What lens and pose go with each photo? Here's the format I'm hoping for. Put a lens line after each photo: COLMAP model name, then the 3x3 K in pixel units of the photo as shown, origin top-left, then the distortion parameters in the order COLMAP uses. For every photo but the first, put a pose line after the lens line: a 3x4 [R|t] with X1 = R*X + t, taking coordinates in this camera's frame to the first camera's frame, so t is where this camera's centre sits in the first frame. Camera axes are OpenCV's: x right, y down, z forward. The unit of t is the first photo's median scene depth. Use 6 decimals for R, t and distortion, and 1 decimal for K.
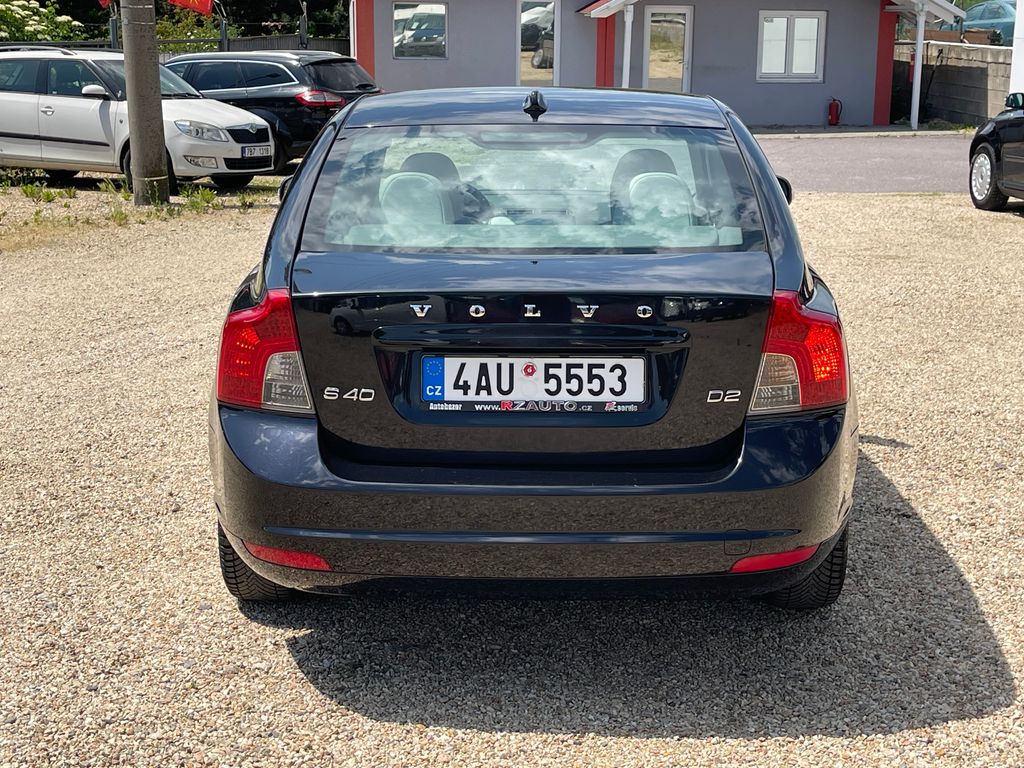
lens RADIAL K [[1599.9, 0, 512.0], [0, 1599.9, 384.0], [0, 0, 1]] dist [0.105585, -0.225626]
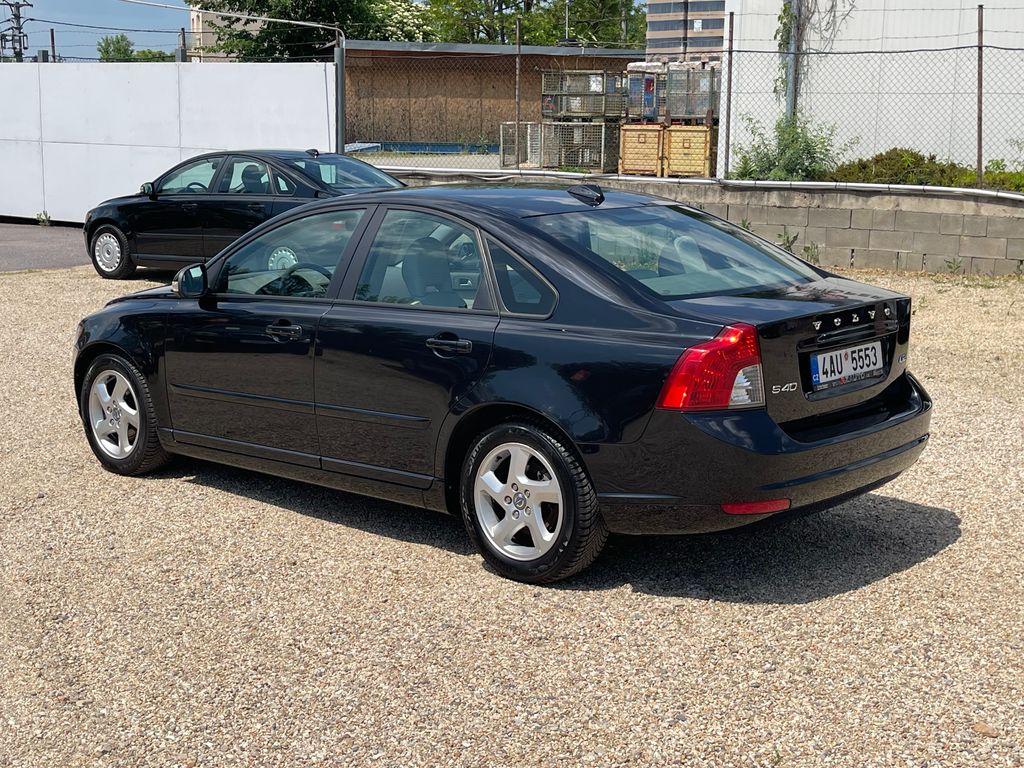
lens RADIAL K [[1388.7, 0, 512.0], [0, 1388.7, 384.0], [0, 0, 1]] dist [0.005581, -0.120121]
pose [[0.659242, -0.135164, 0.739683, -1.224412], [0.159995, 0.986400, 0.037652, -0.086332], [-0.734712, 0.093523, 0.671902, 0.322986]]
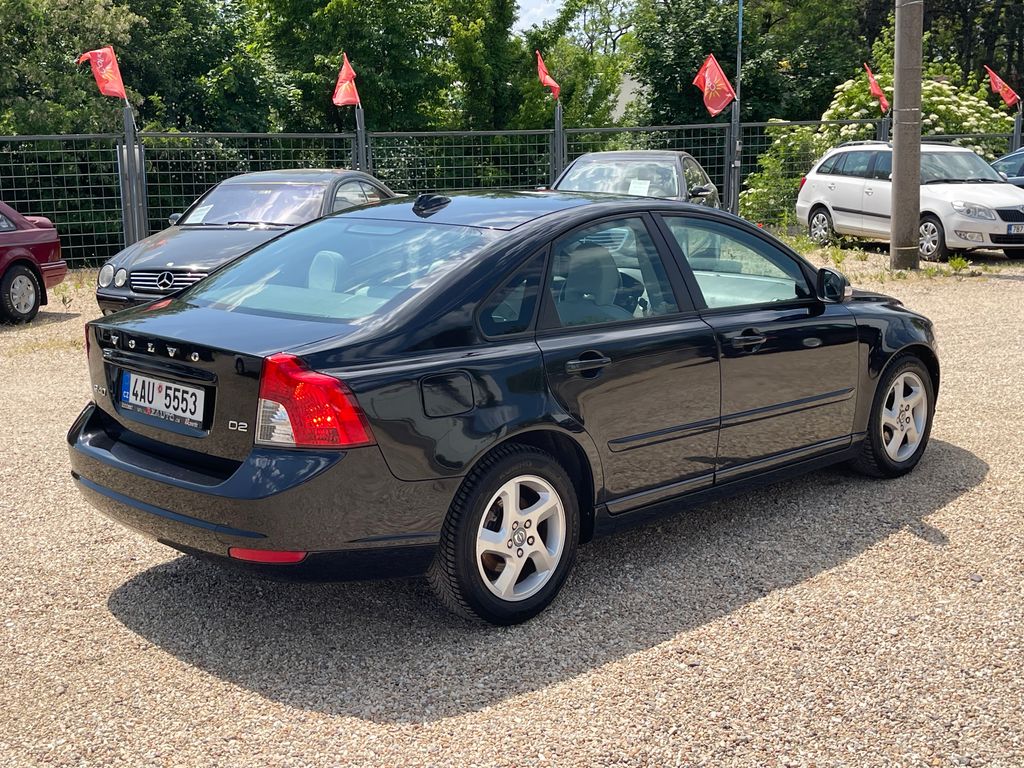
lens RADIAL K [[1275.6, 0, 512.0], [0, 1275.6, 384.0], [0, 0, 1]] dist [0.042391, 0.035189]
pose [[0.730458, 0.124077, -0.671592, 1.021343], [-0.133069, 0.990369, 0.038238, -0.099763], [0.669868, 0.061437, 0.739934, 0.354714]]
